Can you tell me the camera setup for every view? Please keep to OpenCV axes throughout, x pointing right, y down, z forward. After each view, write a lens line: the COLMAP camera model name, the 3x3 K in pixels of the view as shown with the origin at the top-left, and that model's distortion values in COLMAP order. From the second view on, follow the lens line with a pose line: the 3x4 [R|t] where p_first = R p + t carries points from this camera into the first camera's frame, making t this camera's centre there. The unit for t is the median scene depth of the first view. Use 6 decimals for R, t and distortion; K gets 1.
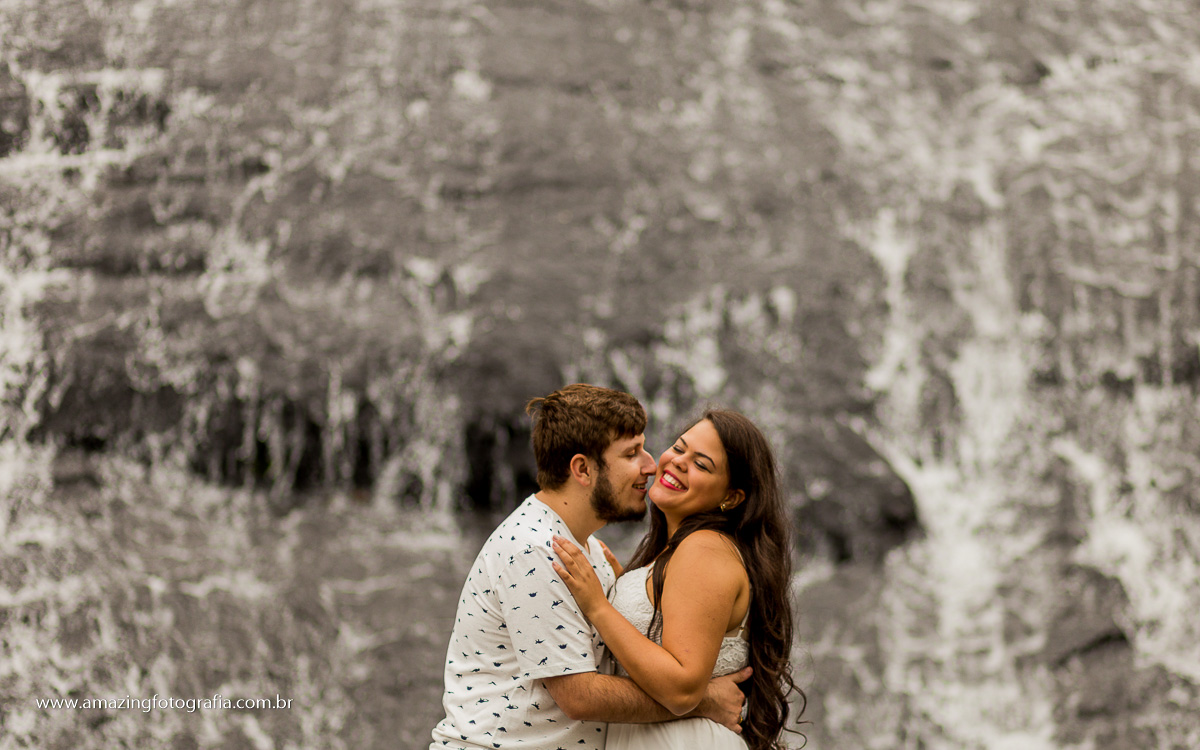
lens RADIAL K [[3395.5, 0, 600.0], [0, 3395.5, 375.0], [0, 0, 1]] dist [0.027702, -0.414995]
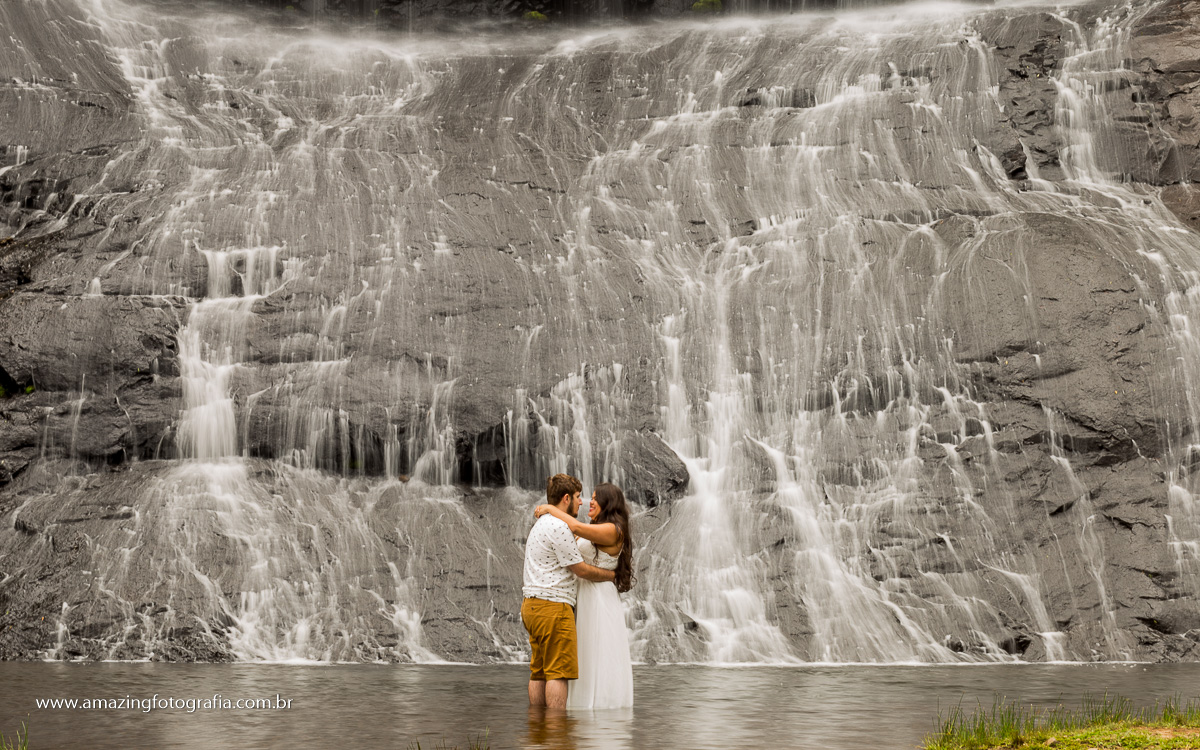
lens RADIAL K [[3395.5, 0, 600.0], [0, 3395.5, 375.0], [0, 0, 1]] dist [0.027702, -0.414995]
pose [[0.997658, -0.023035, 0.064403, -0.080776], [0.020909, 0.999220, 0.033497, -0.084434], [-0.065124, -0.032072, 0.997362, -0.932811]]
